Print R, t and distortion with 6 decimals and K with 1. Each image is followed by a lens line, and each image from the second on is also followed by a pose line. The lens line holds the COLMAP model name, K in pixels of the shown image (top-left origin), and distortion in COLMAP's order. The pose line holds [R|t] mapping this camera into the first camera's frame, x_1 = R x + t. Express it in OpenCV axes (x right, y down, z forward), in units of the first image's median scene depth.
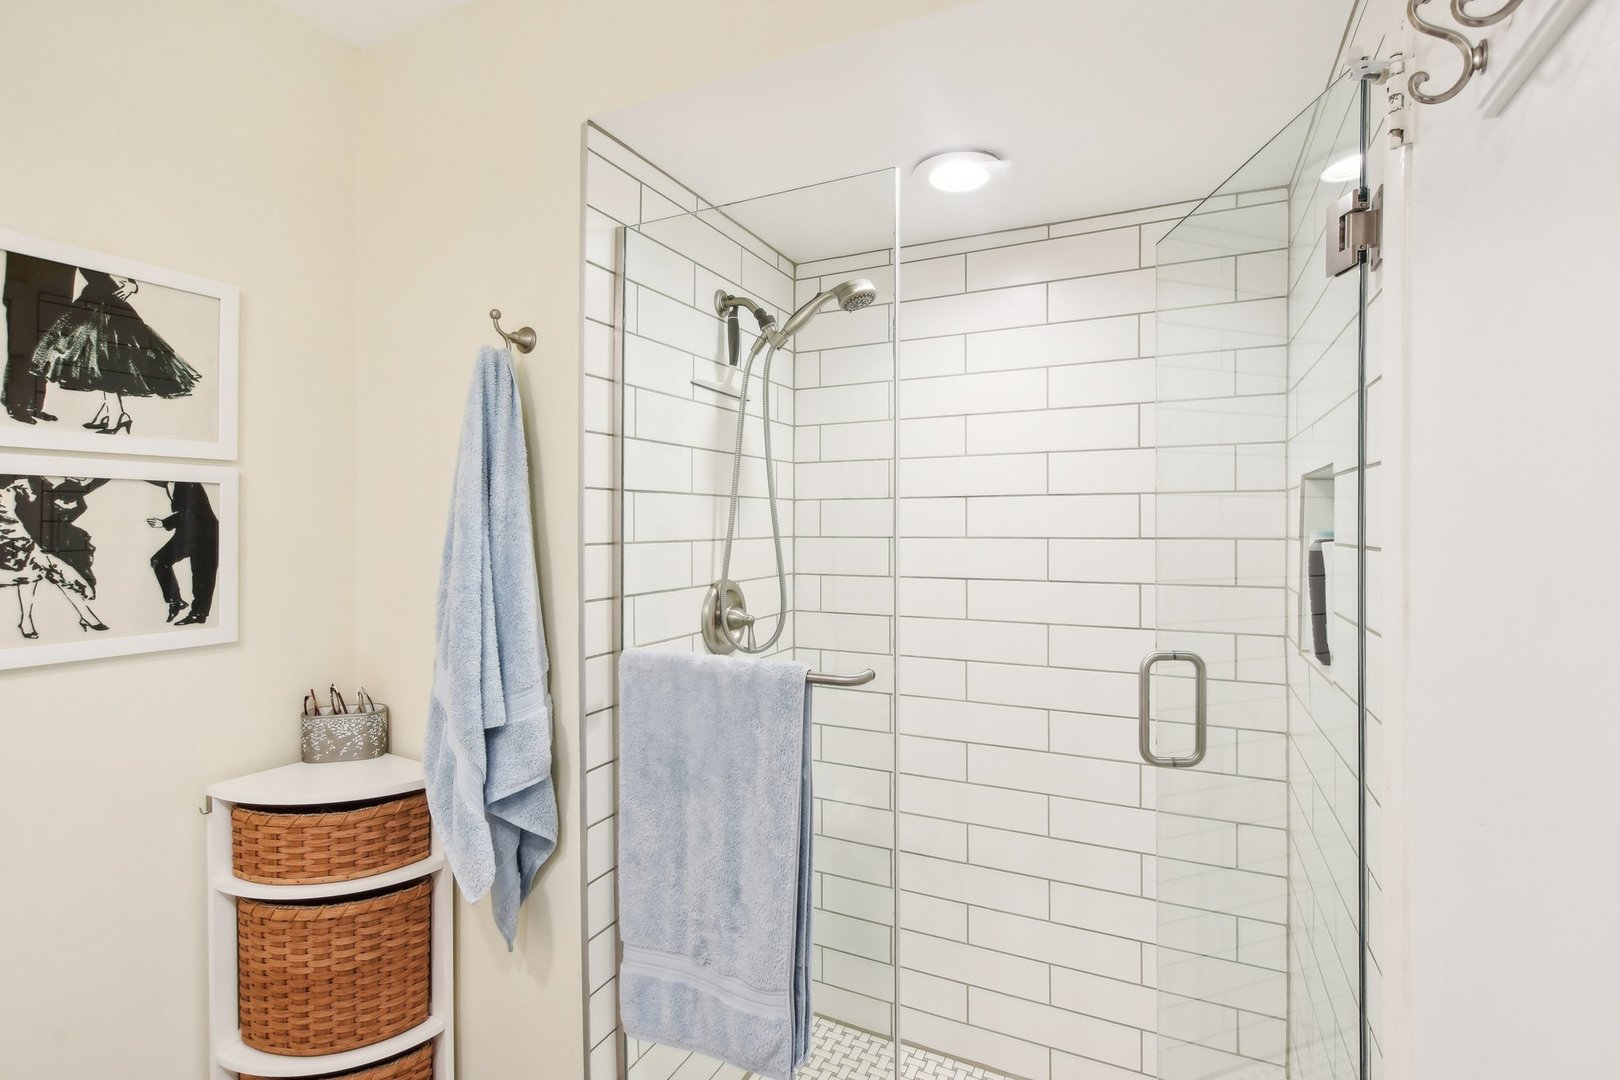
lens RADIAL K [[758.0, 0, 809.7], [0, 758.0, 539.5], [0, 0, 1]] dist [-0.003067, -0.000642]
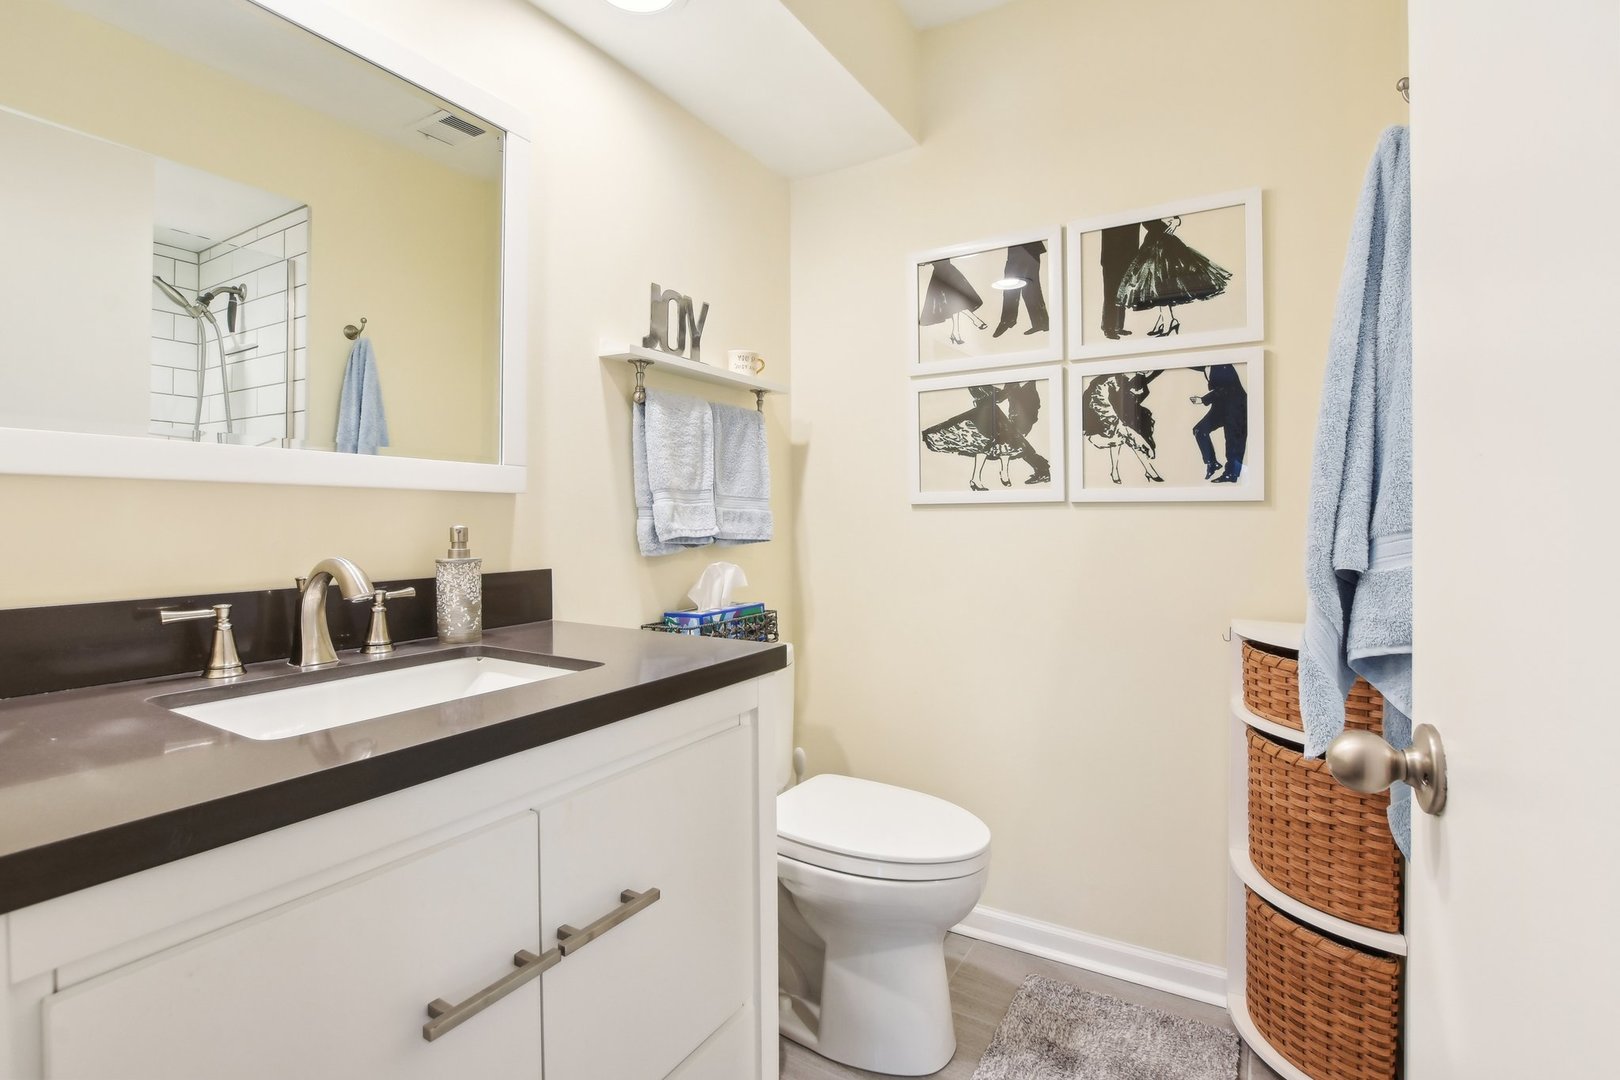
lens RADIAL K [[758.0, 0, 801.4], [0, 758.0, 511.4], [0, 0, 1]] dist [-0.003067, -0.000642]
pose [[-0.038022, -0.006246, -0.999257, 0.452677], [-0.008815, 0.999944, -0.005915, 0.187559], [0.999238, 0.008584, -0.038075, 0.406743]]
